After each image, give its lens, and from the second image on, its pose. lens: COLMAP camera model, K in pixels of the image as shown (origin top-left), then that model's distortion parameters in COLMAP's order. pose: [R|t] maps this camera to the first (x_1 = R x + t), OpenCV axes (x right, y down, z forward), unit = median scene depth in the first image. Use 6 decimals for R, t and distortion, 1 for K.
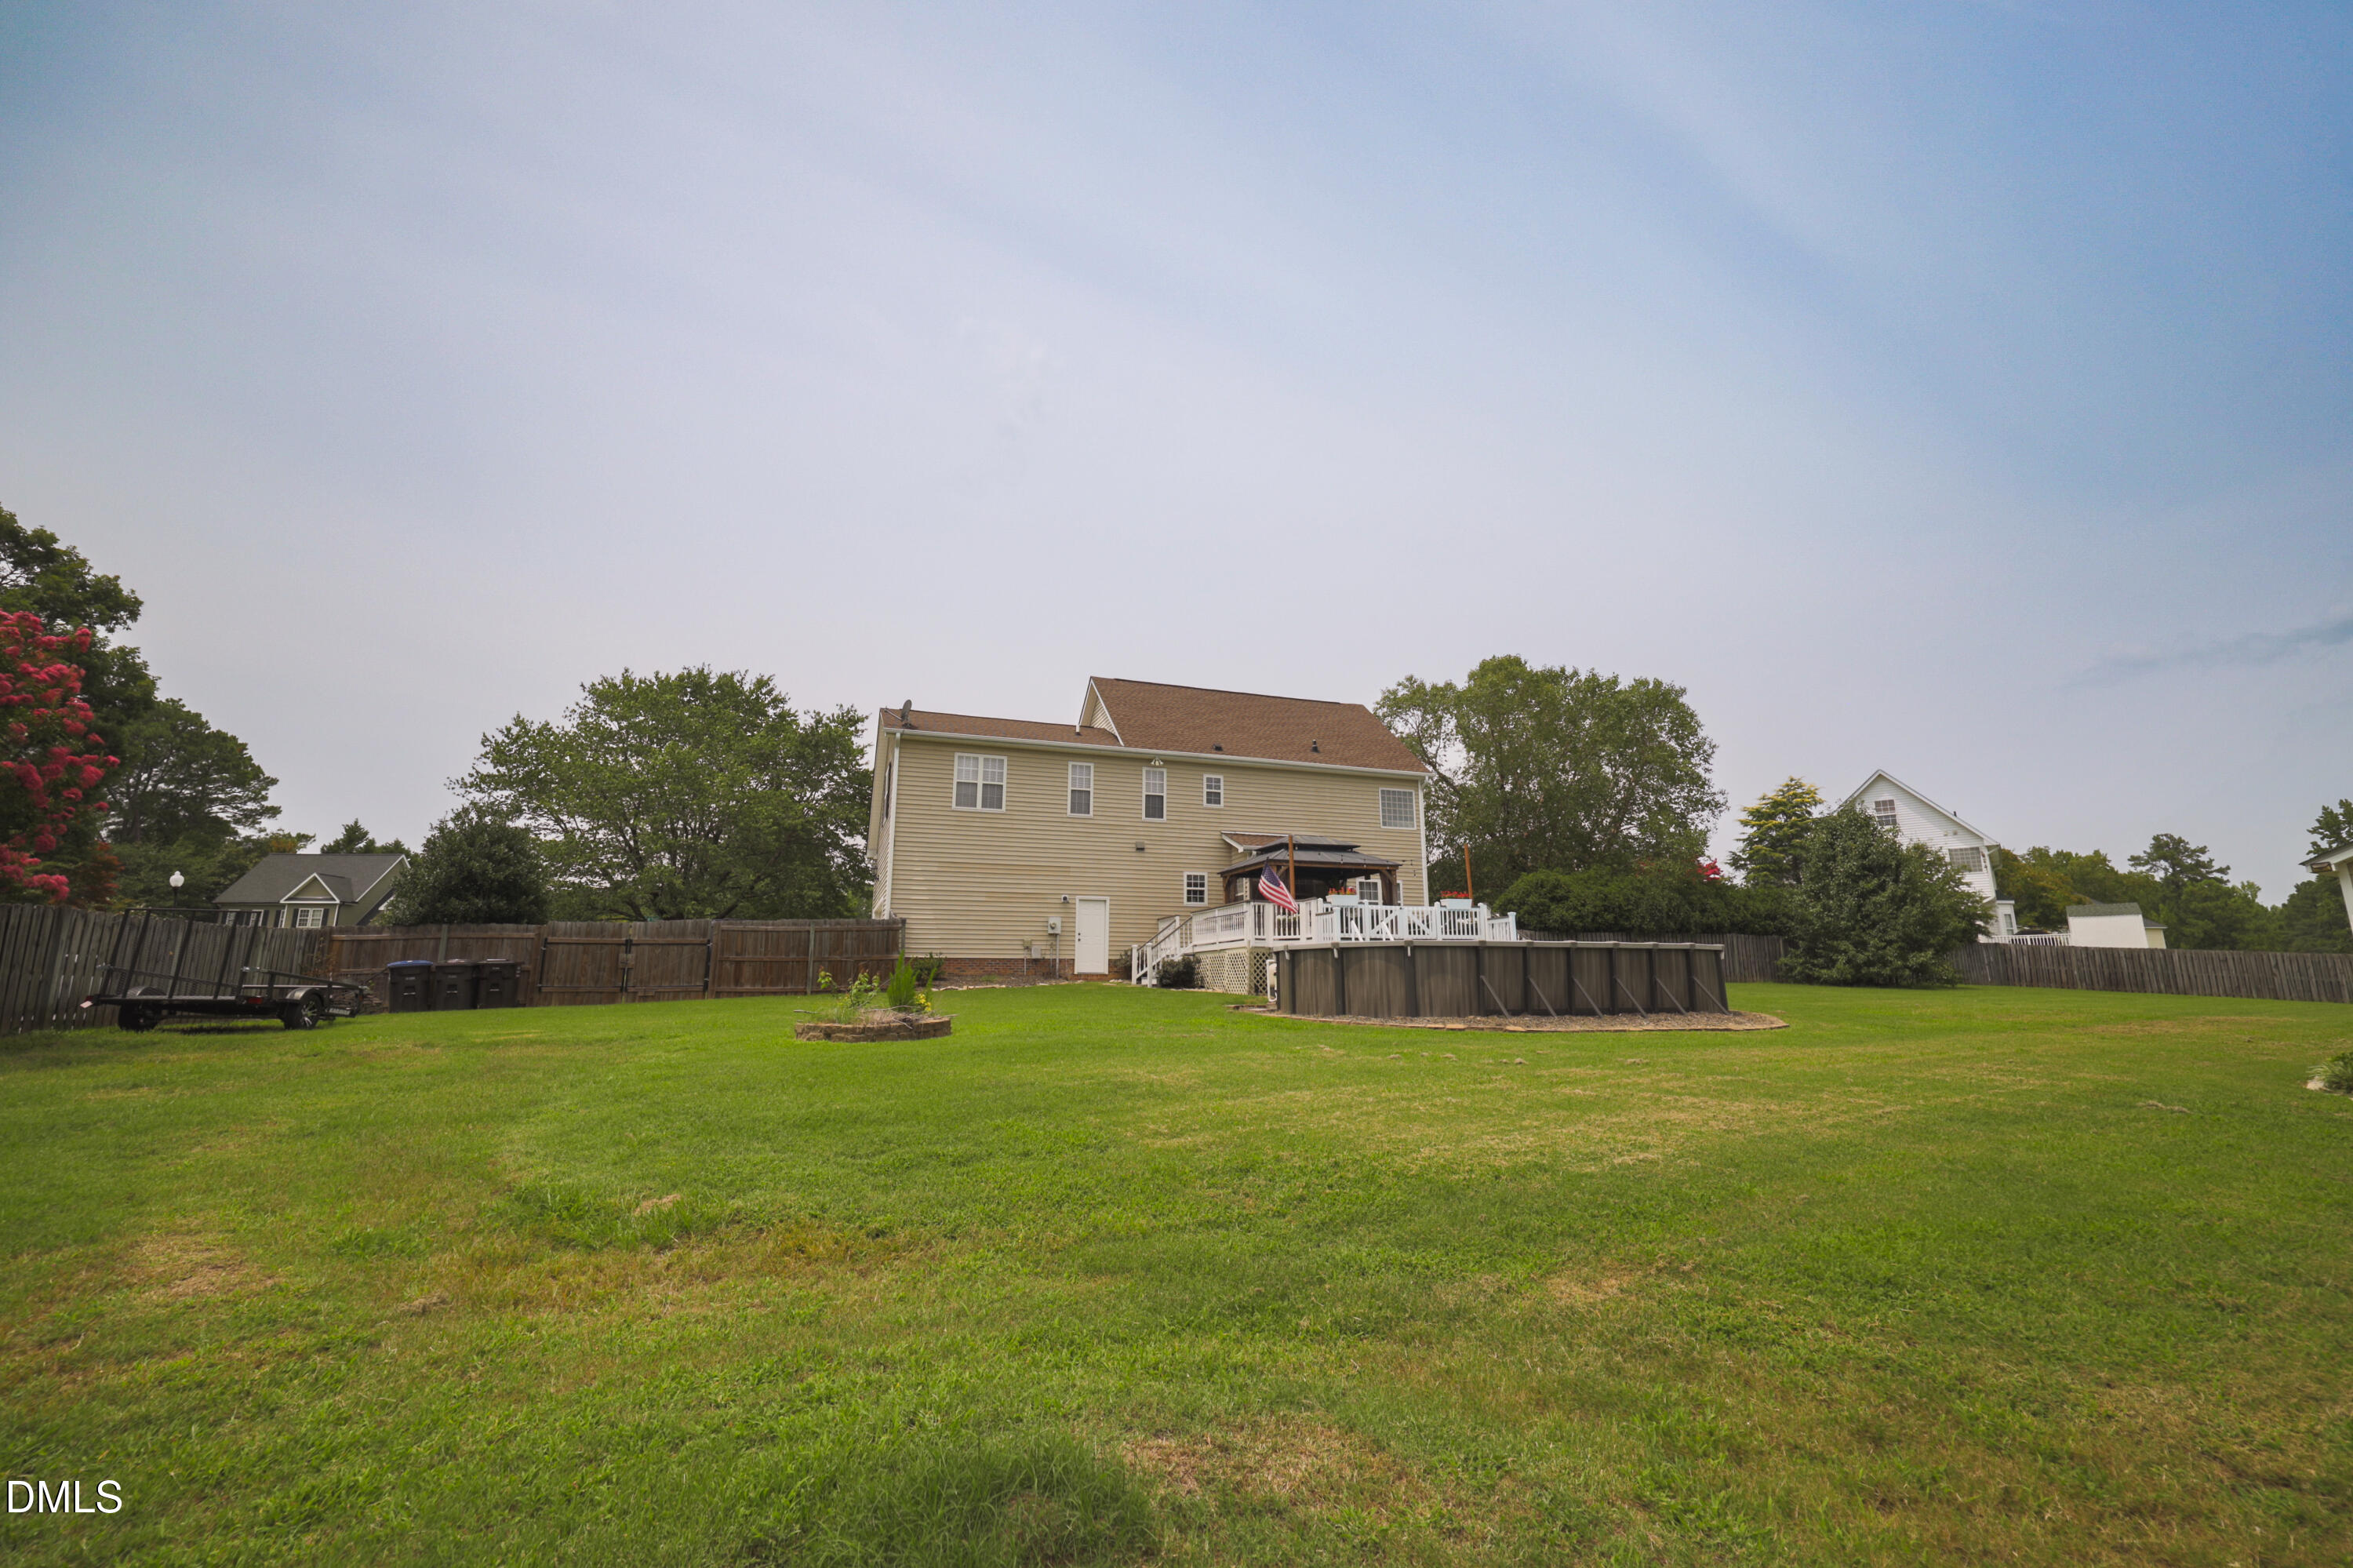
lens RADIAL K [[1011.1, 0, 1176.5], [0, 1011.1, 784.0], [0, 0, 1]] dist [0.005115, 0.000496]
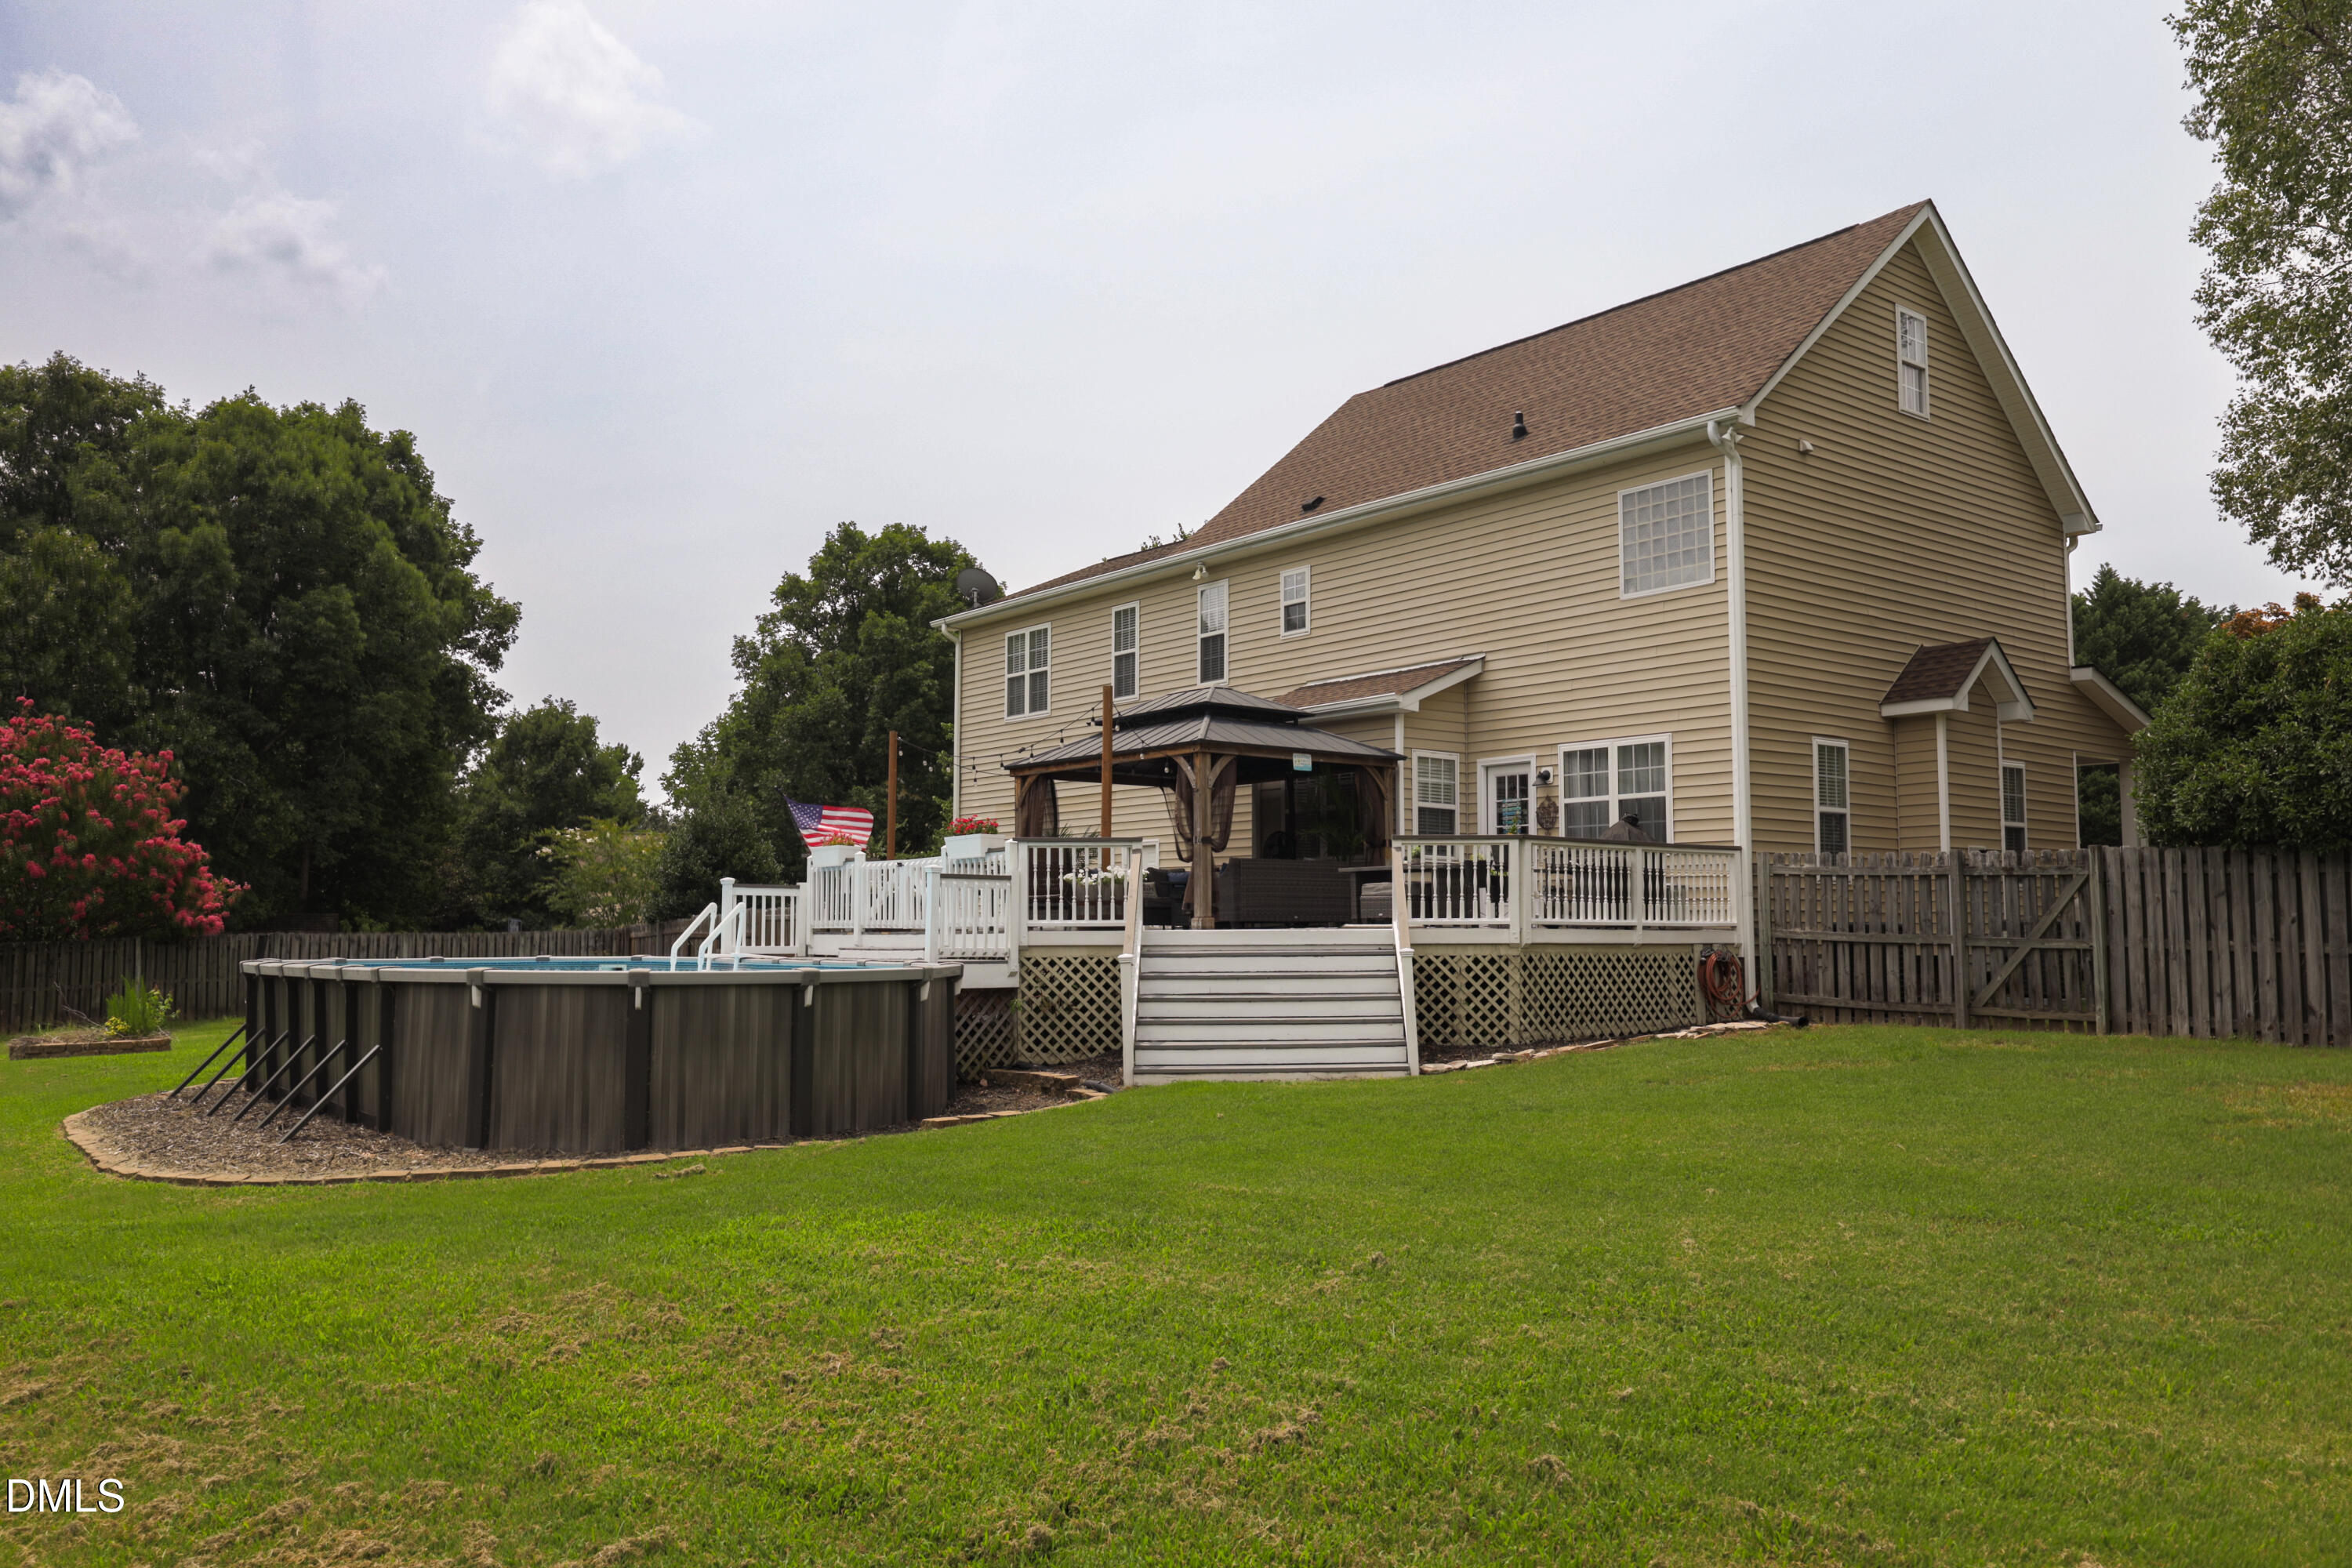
lens RADIAL K [[1758.3, 0, 1176.0], [0, 1758.3, 784.0], [0, 0, 1]] dist [-0.000847, -0.000039]
pose [[0.356087, -0.087911, -0.930308, 0.968383], [0.166812, 0.985554, -0.029282, 0.128761], [0.919443, -0.144760, 0.365608, 0.902998]]
